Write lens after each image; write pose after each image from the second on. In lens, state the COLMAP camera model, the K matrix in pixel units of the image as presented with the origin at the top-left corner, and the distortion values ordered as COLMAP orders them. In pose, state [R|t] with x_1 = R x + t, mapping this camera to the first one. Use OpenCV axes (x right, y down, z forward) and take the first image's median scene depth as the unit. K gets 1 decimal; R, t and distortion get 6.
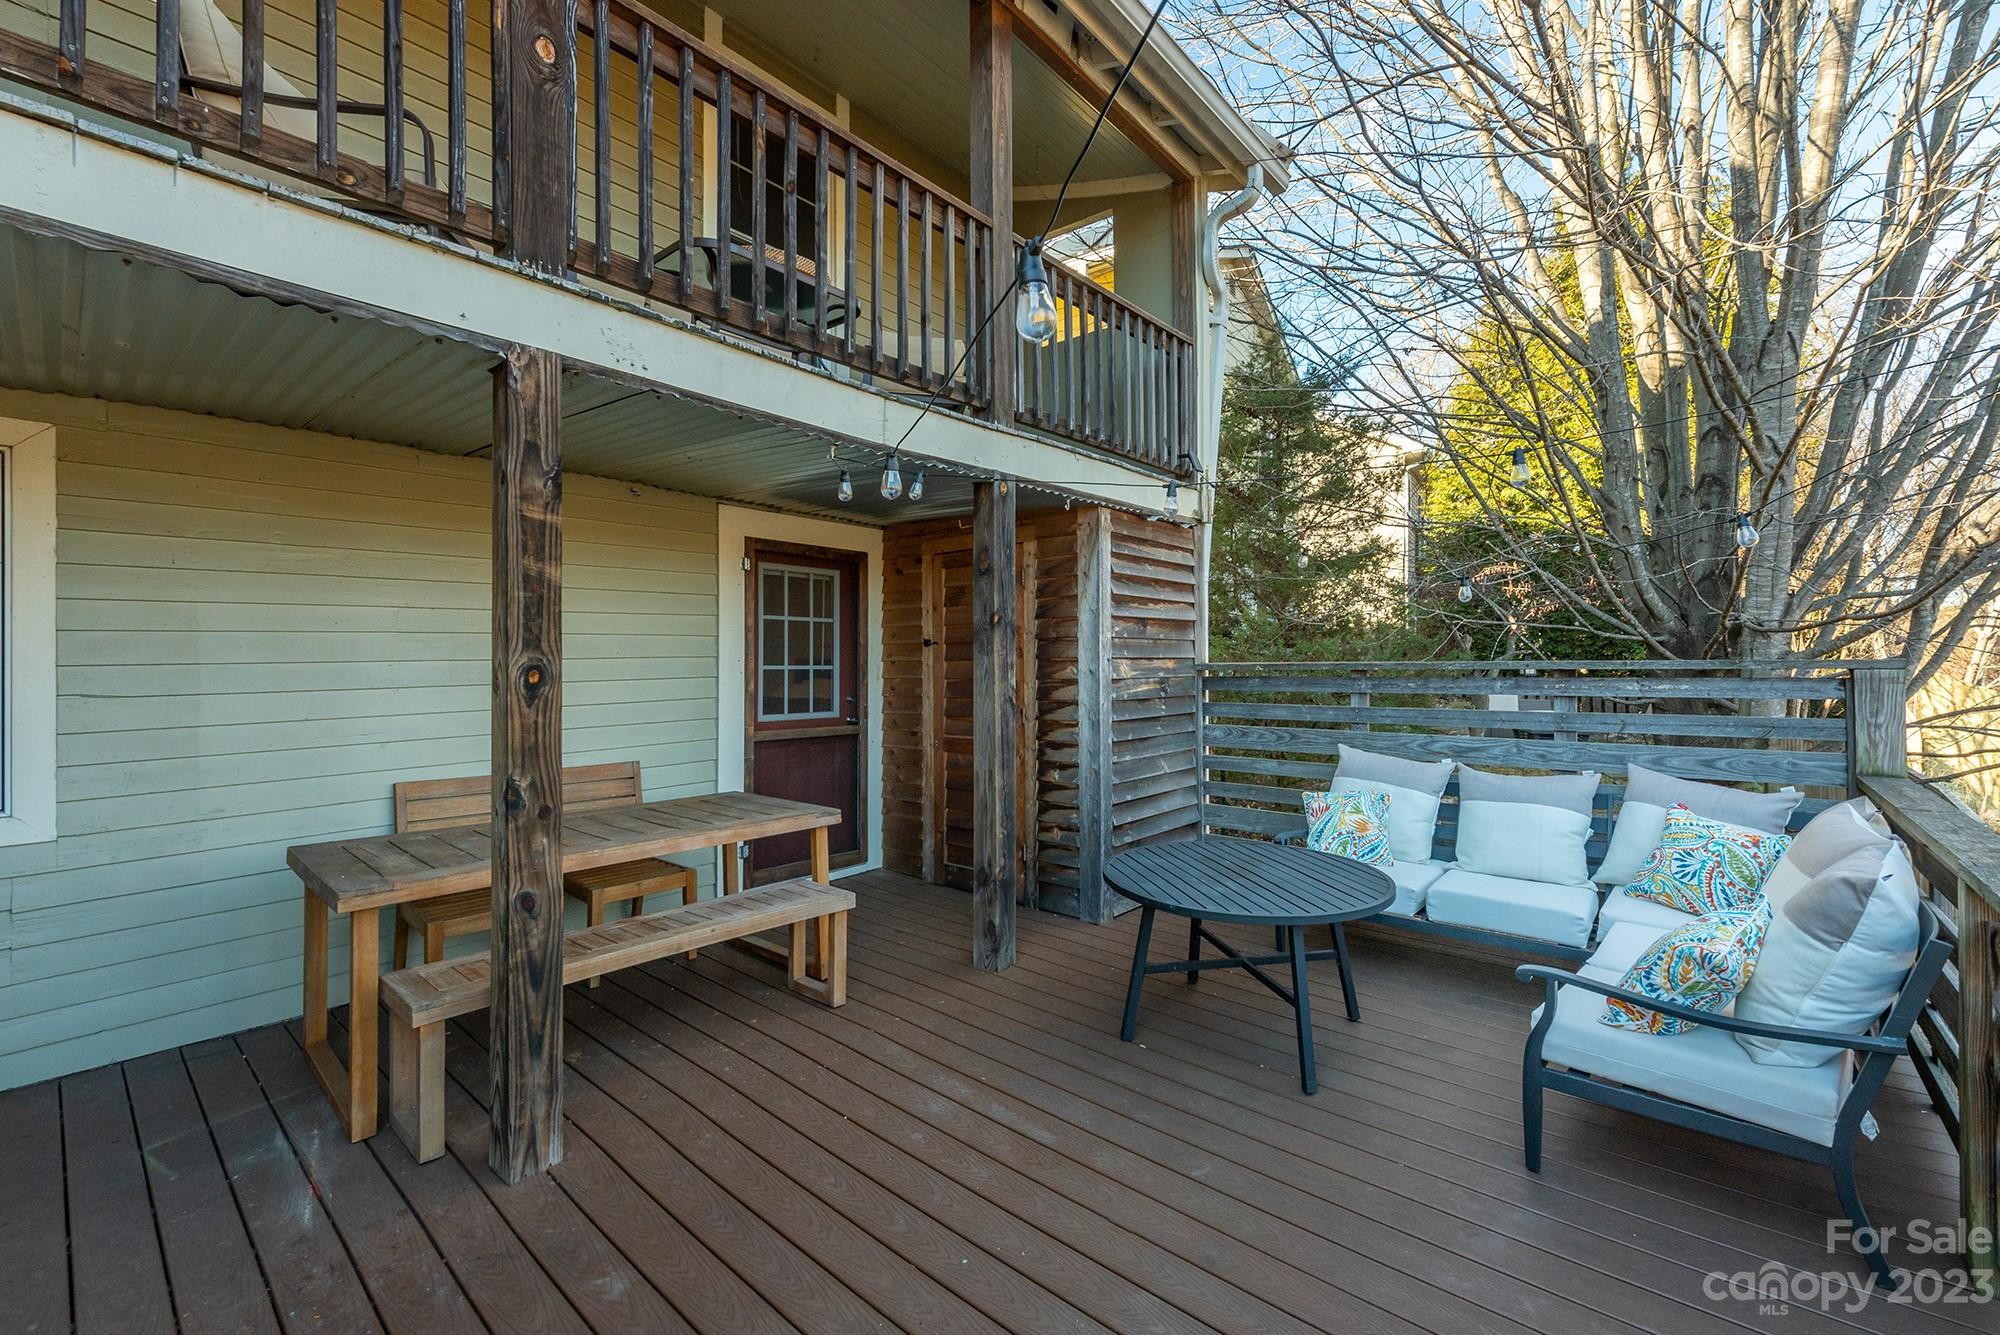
lens RADIAL K [[827.2, 0, 1000.0], [0, 827.2, 667.5], [0, 0, 1]] dist [0.001838, 0.000050]
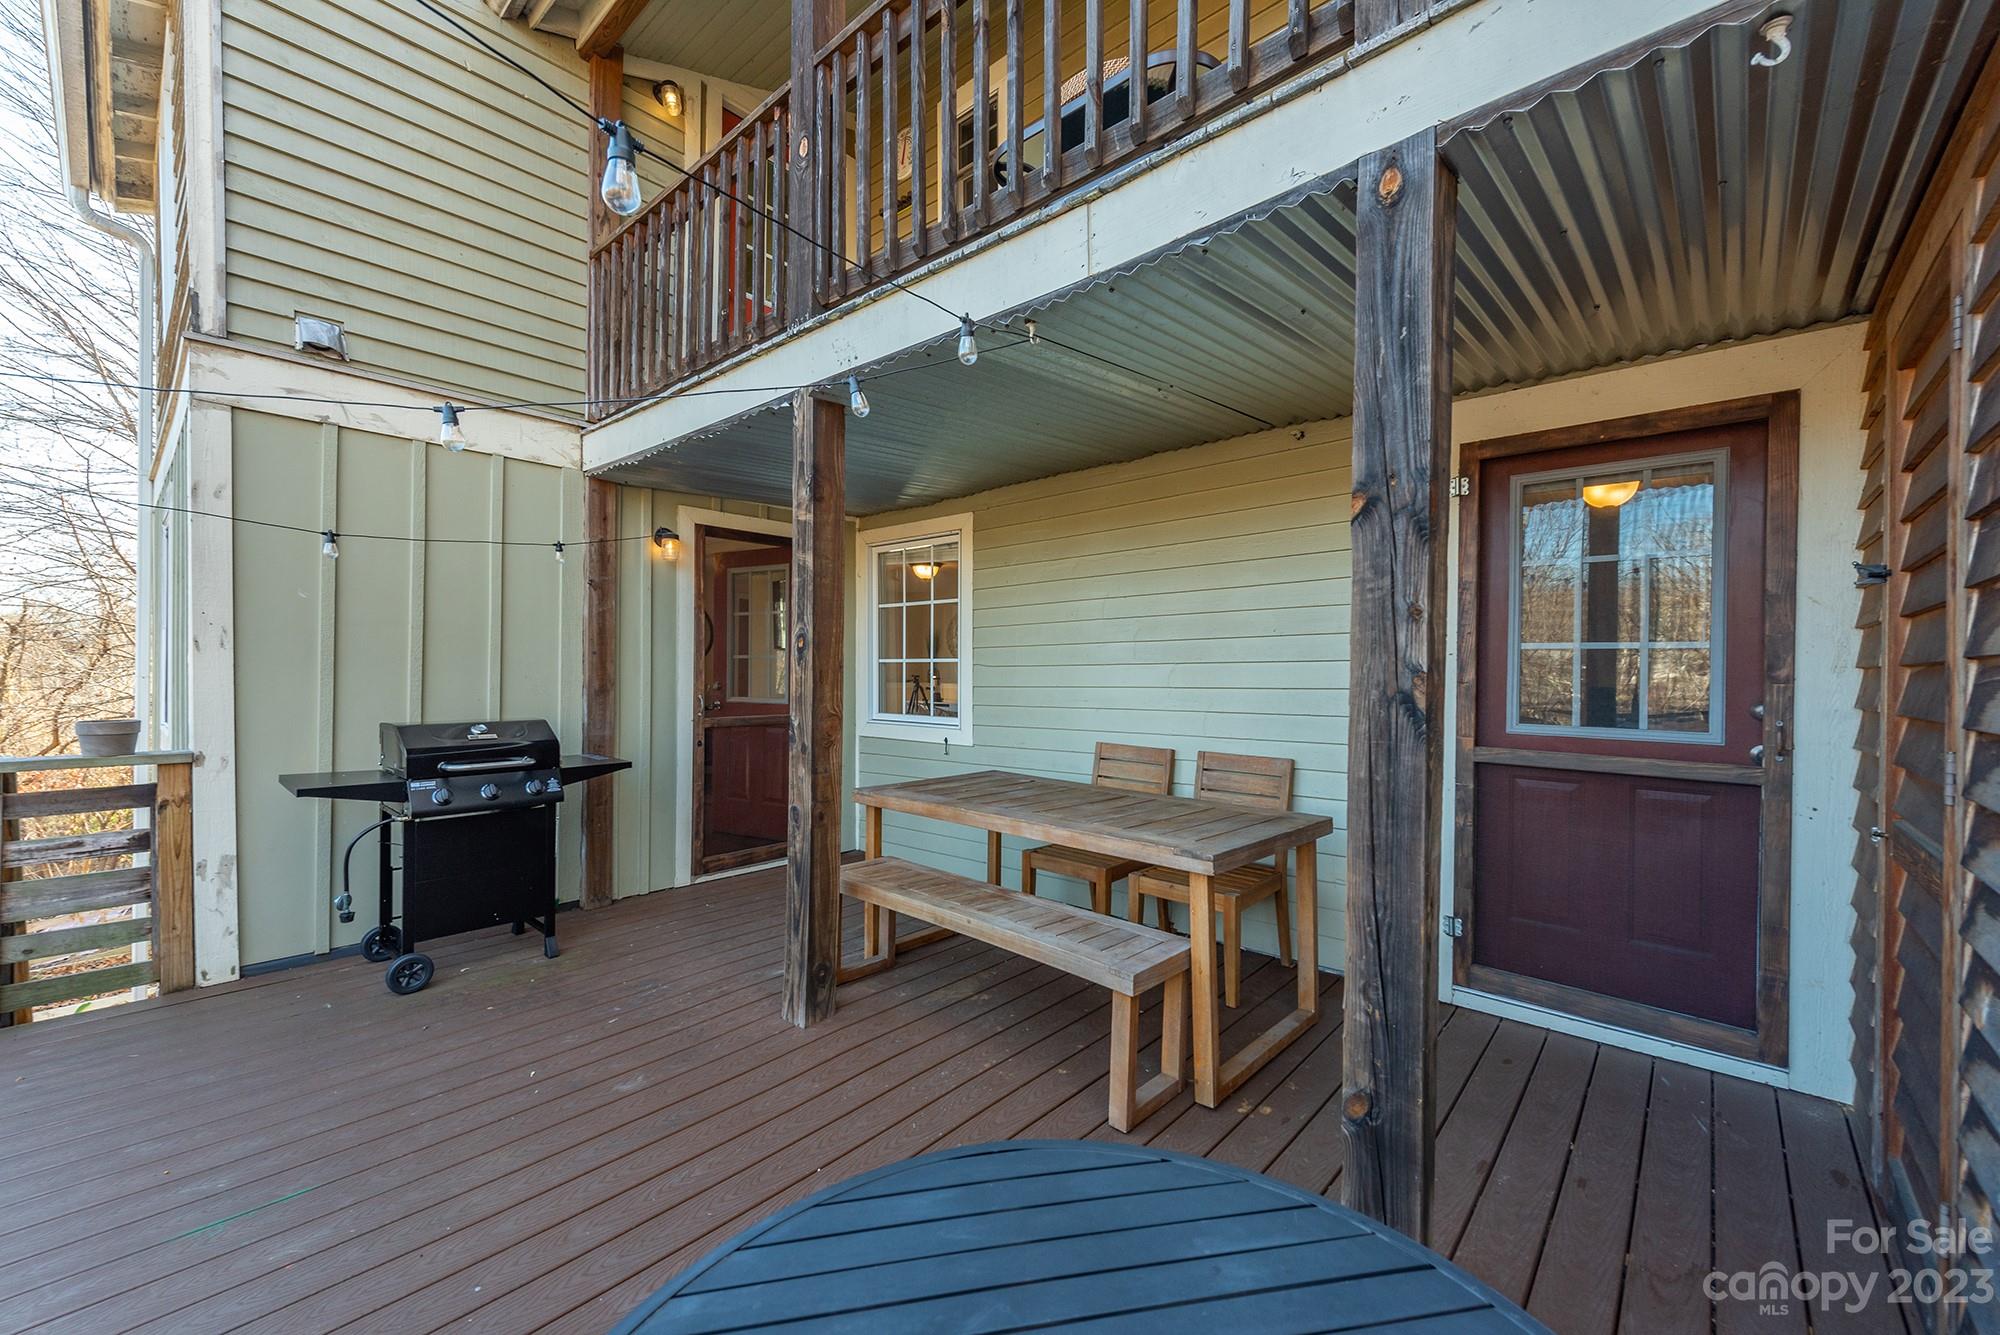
lens RADIAL K [[782.3, 0, 1000.0], [0, 782.3, 667.5], [0, 0, 1]] dist [-0.007435, -0.000019]
pose [[-0.027538, 0.000632, -0.999621, 0.427287], [-0.014729, 0.999891, 0.001038, 0.029758], [0.999512, 0.014752, -0.027526, 0.876387]]
